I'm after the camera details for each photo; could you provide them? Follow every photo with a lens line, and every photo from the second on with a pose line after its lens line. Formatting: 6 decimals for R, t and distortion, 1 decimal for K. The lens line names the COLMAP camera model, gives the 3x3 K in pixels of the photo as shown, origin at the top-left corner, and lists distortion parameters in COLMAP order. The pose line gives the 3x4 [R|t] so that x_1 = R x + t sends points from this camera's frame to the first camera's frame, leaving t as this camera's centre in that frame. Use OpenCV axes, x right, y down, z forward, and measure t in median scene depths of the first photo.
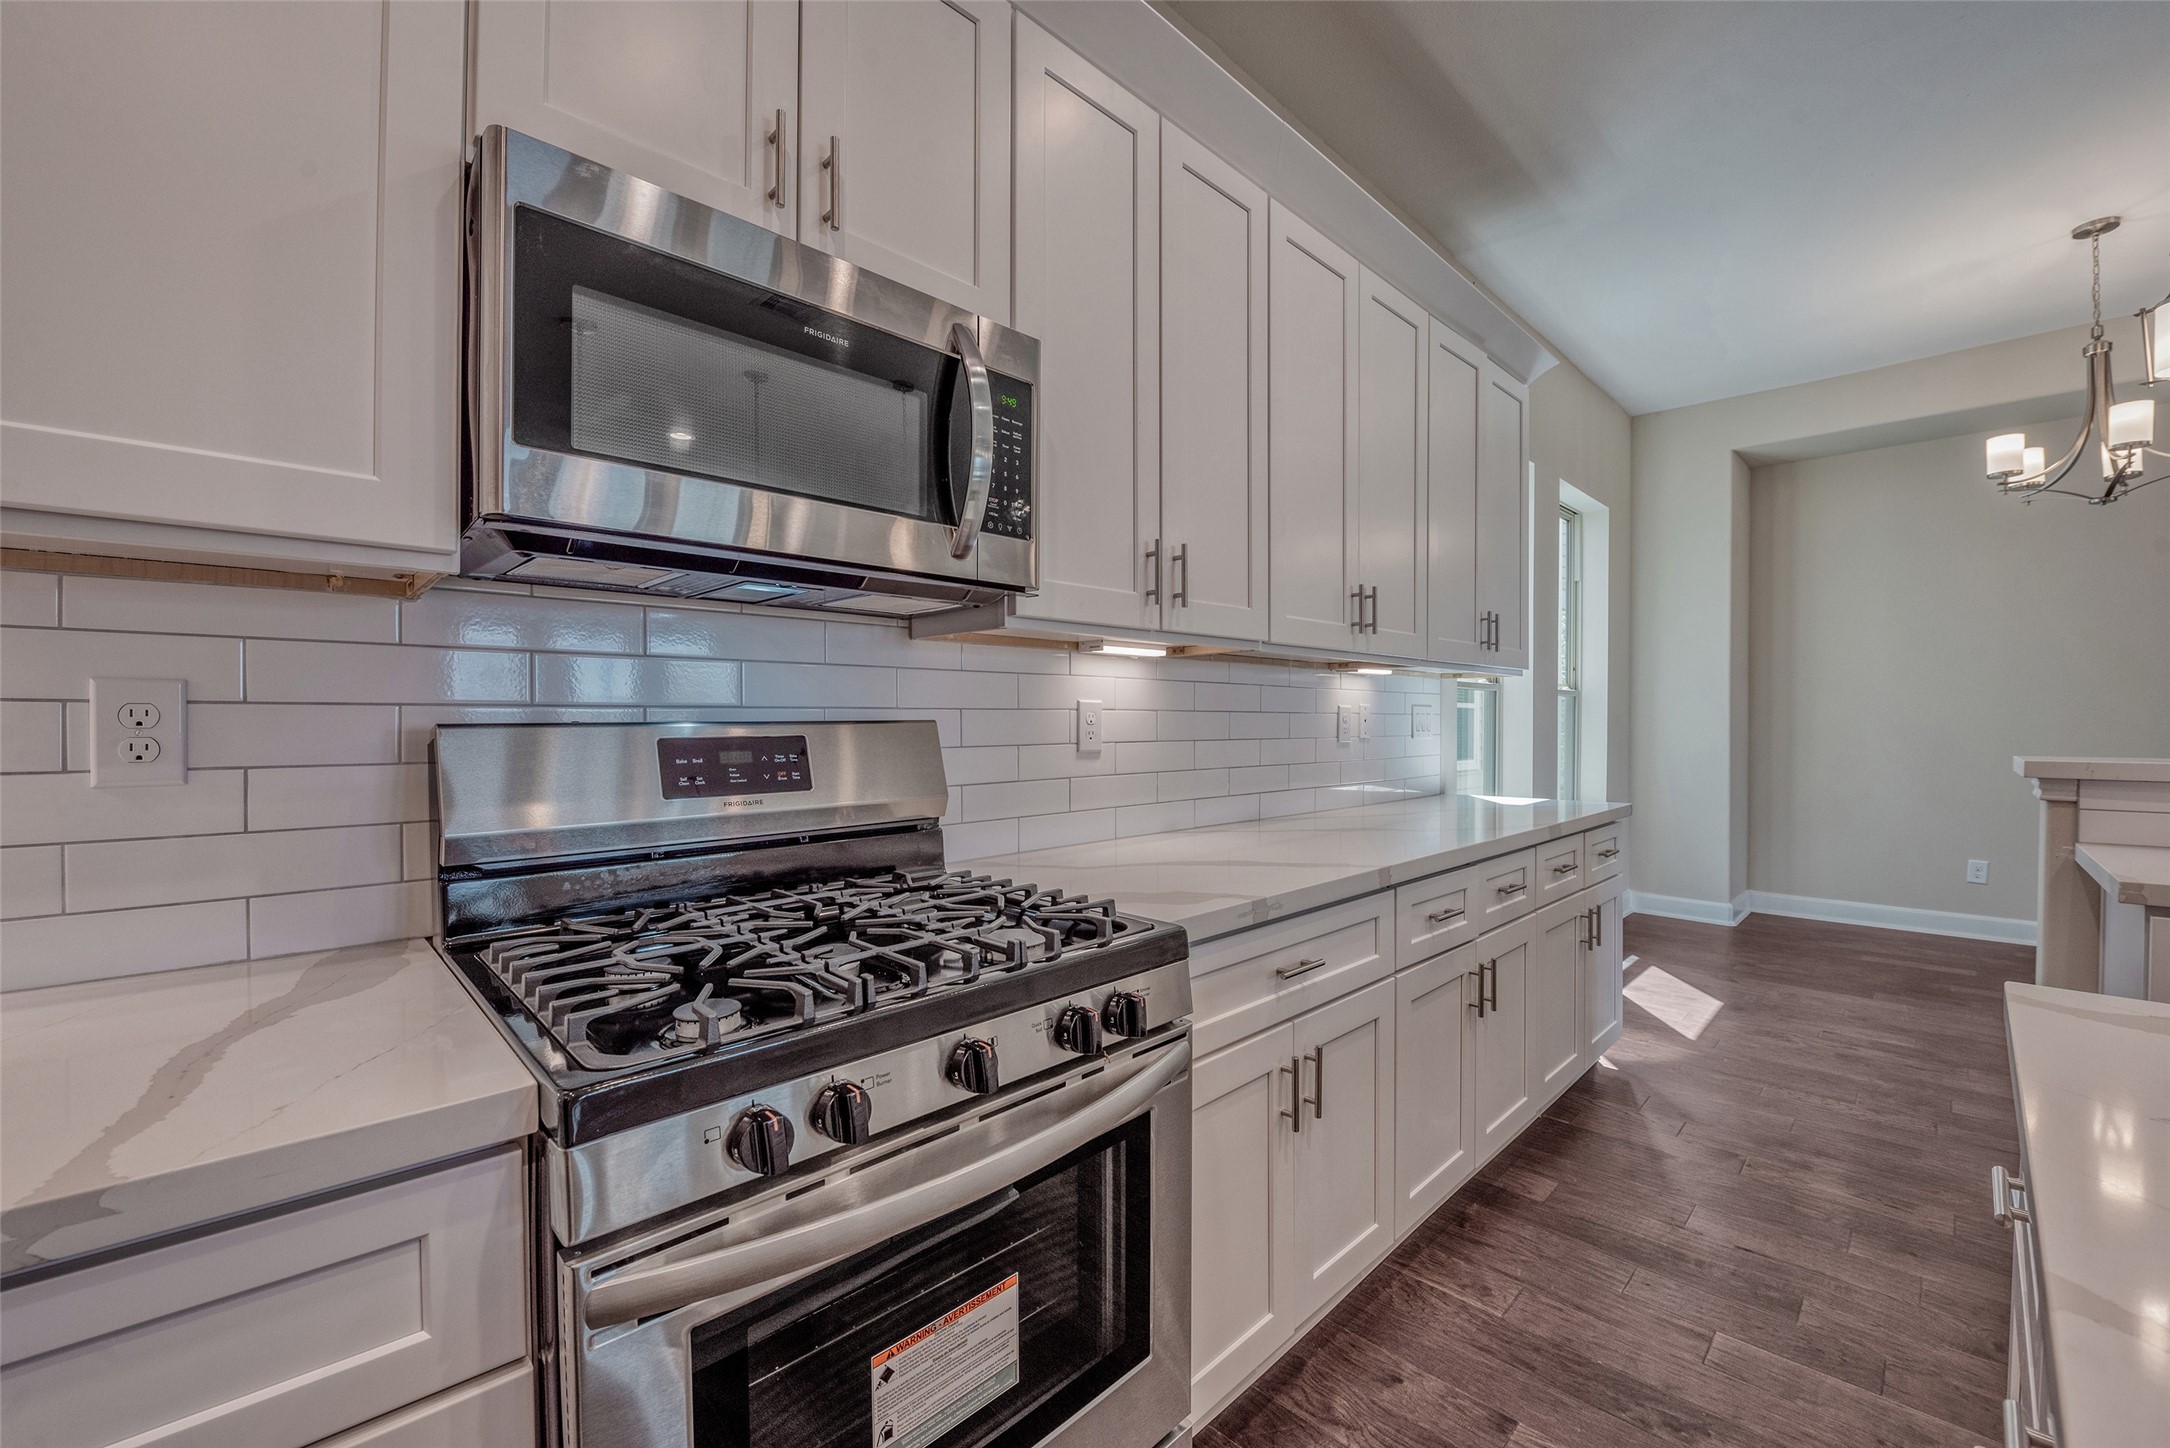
lens RADIAL K [[861.0, 0, 1085.0], [0, 861.0, 724.0], [0, 0, 1]] dist [-0.021252, -0.000336]
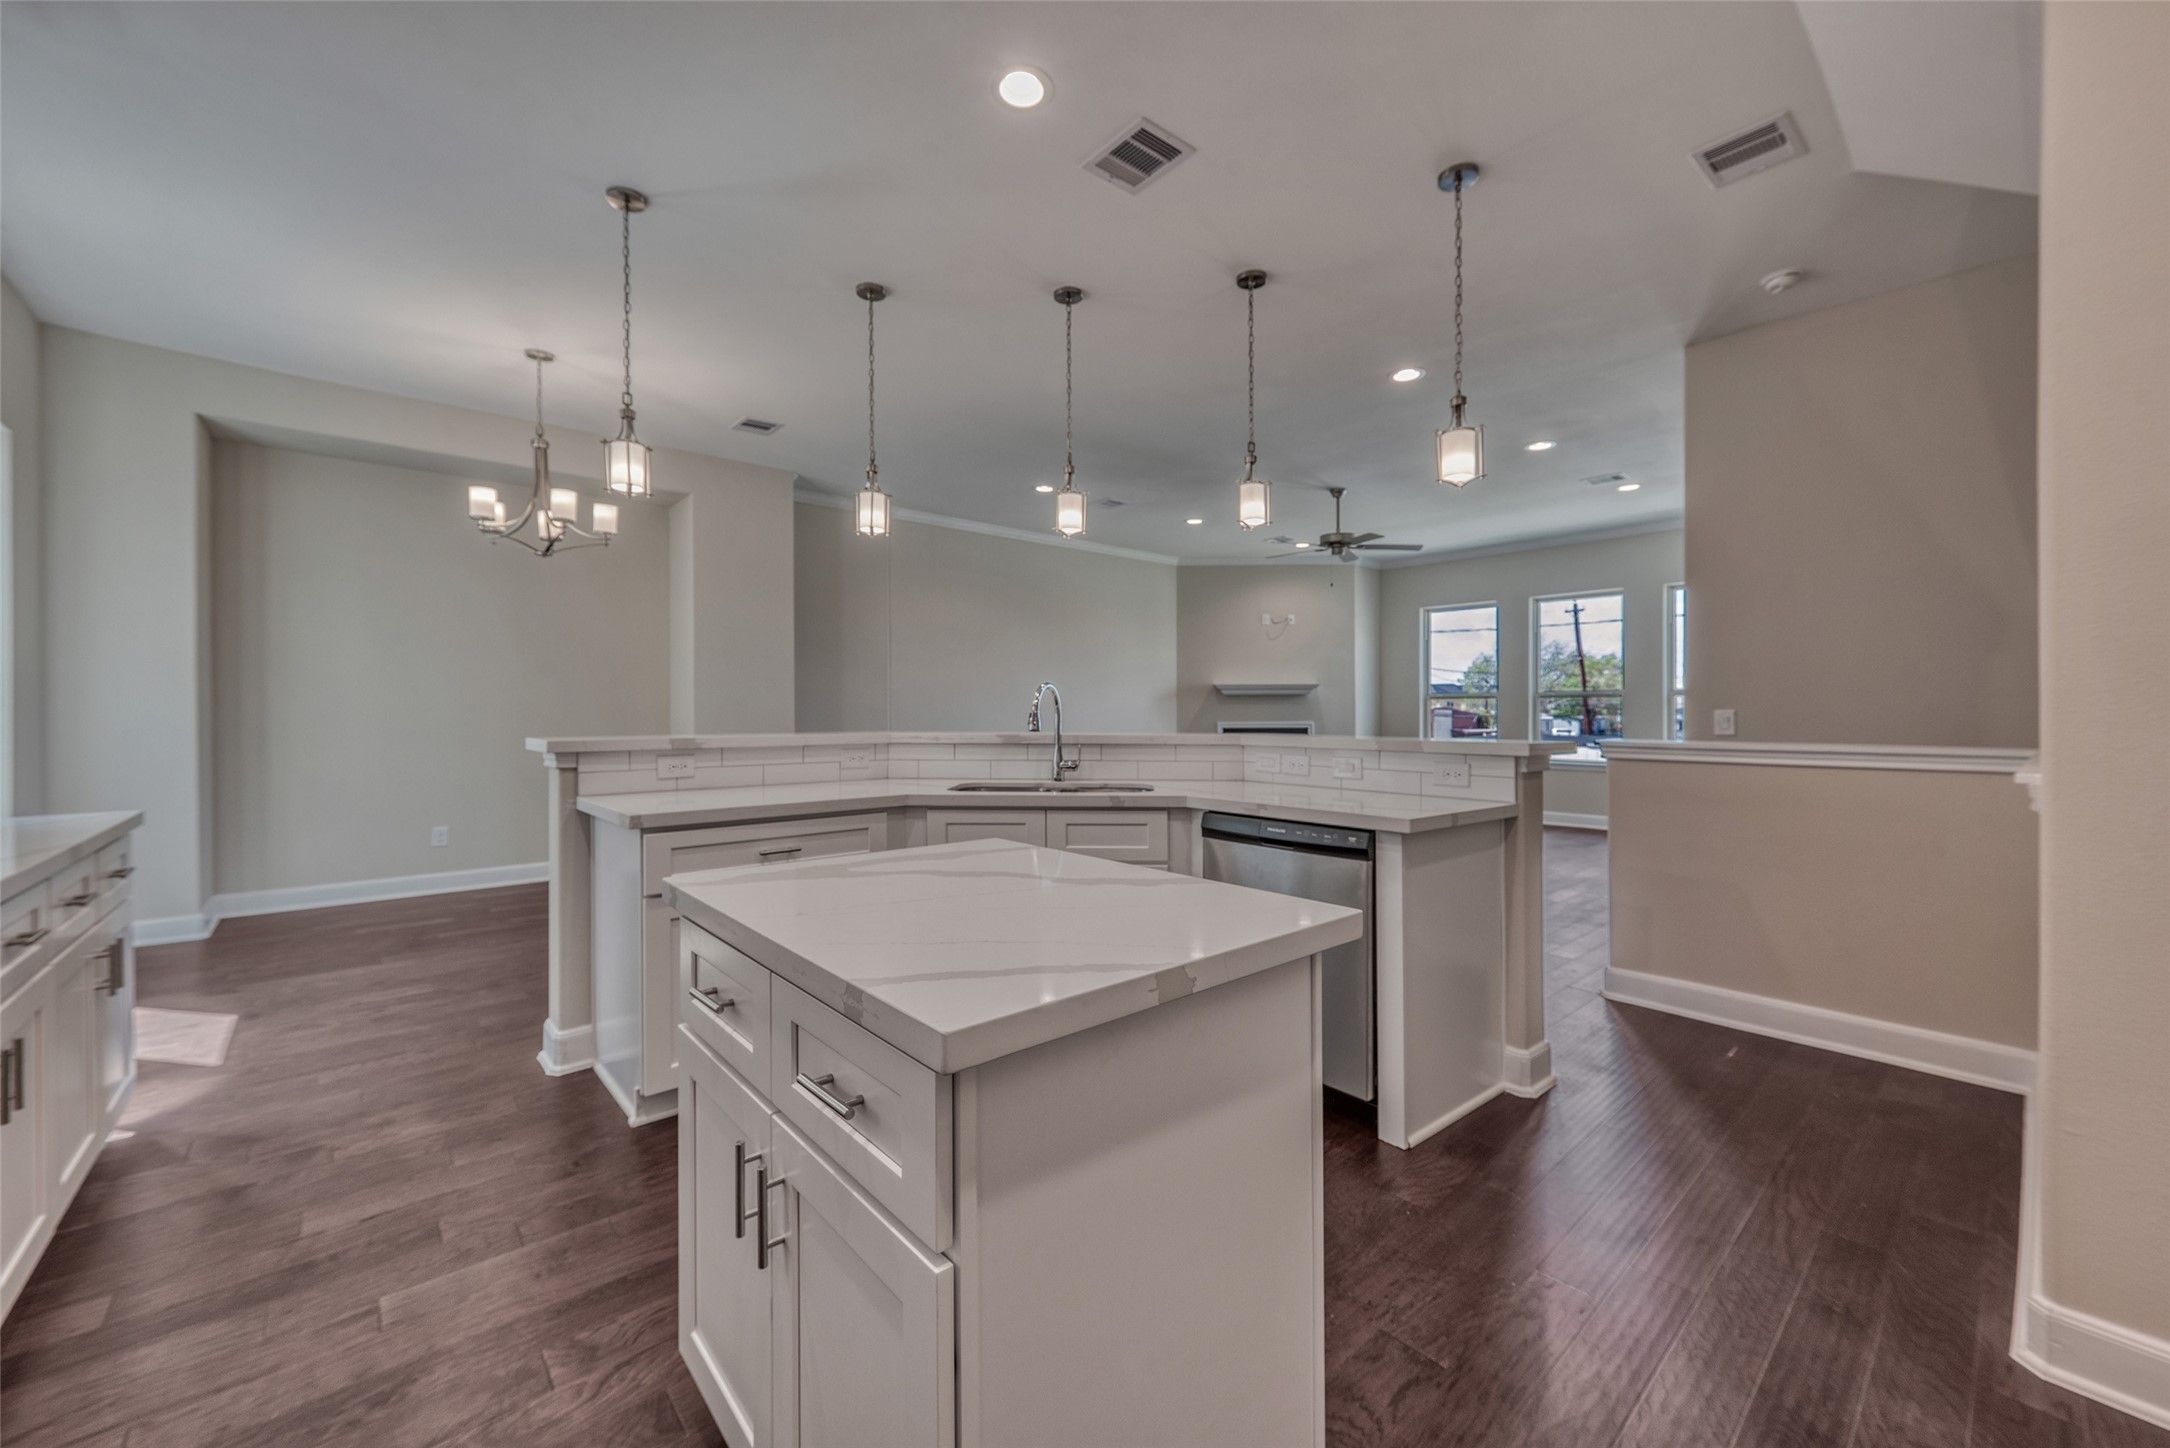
lens RADIAL K [[835.2, 0, 1062.5], [0, 835.2, 697.0], [0, 0, 1]] dist [-0.007868, 0.000013]
pose [[0.065134, 0.017785, 0.997718, -0.121487], [0.003903, 0.999829, -0.018078, 0.000318], [-0.997869, 0.005072, 0.065053, 0.046355]]
